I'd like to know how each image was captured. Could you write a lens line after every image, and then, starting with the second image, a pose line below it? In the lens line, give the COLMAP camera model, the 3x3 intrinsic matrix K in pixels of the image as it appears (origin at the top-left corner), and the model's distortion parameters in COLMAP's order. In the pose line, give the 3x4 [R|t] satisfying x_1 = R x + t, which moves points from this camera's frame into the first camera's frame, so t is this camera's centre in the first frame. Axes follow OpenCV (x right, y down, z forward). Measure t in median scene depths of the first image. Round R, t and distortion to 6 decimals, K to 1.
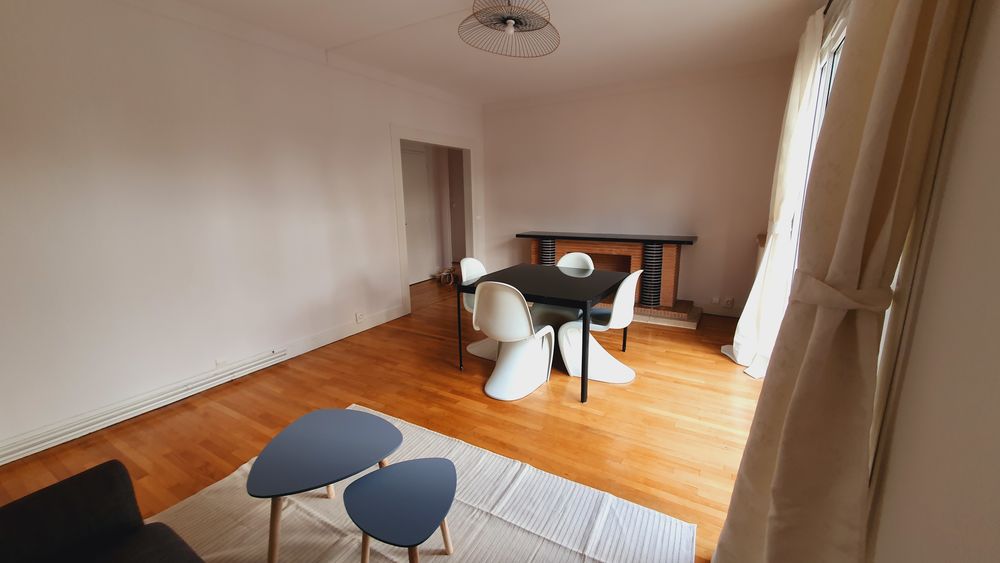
lens RADIAL K [[392.2, 0, 499.4], [0, 392.2, 276.0], [0, 0, 1]] dist [-0.000452, -0.000211]
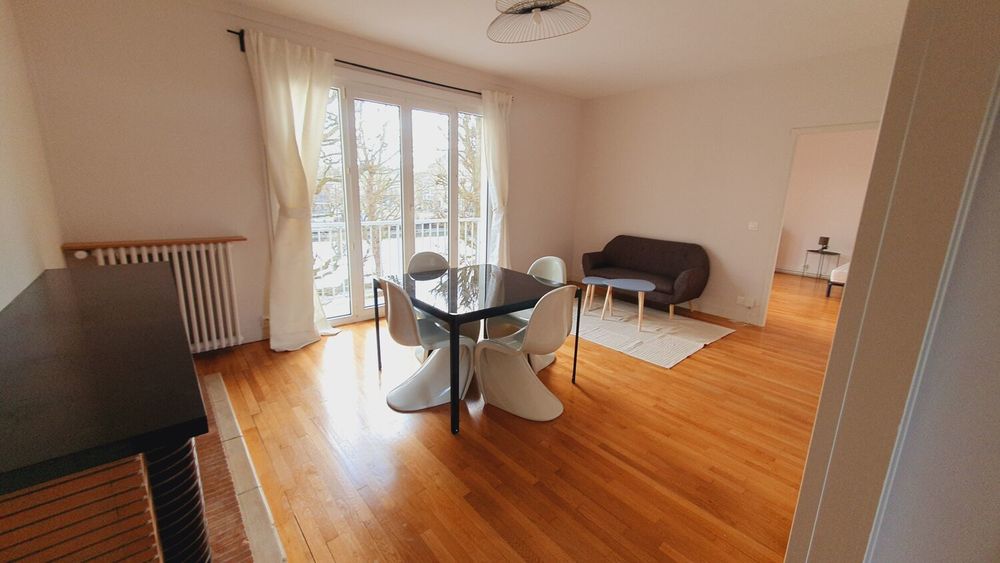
lens RADIAL K [[391.0, 0, 497.6], [0, 391.0, 274.6], [0, 0, 1]] dist [0.000256, -0.000031]
pose [[-0.948108, -0.079250, 0.307915, -0.193786], [0.049960, 0.919276, 0.390431, -0.361231], [-0.314000, 0.385554, -0.867613, 1.790248]]
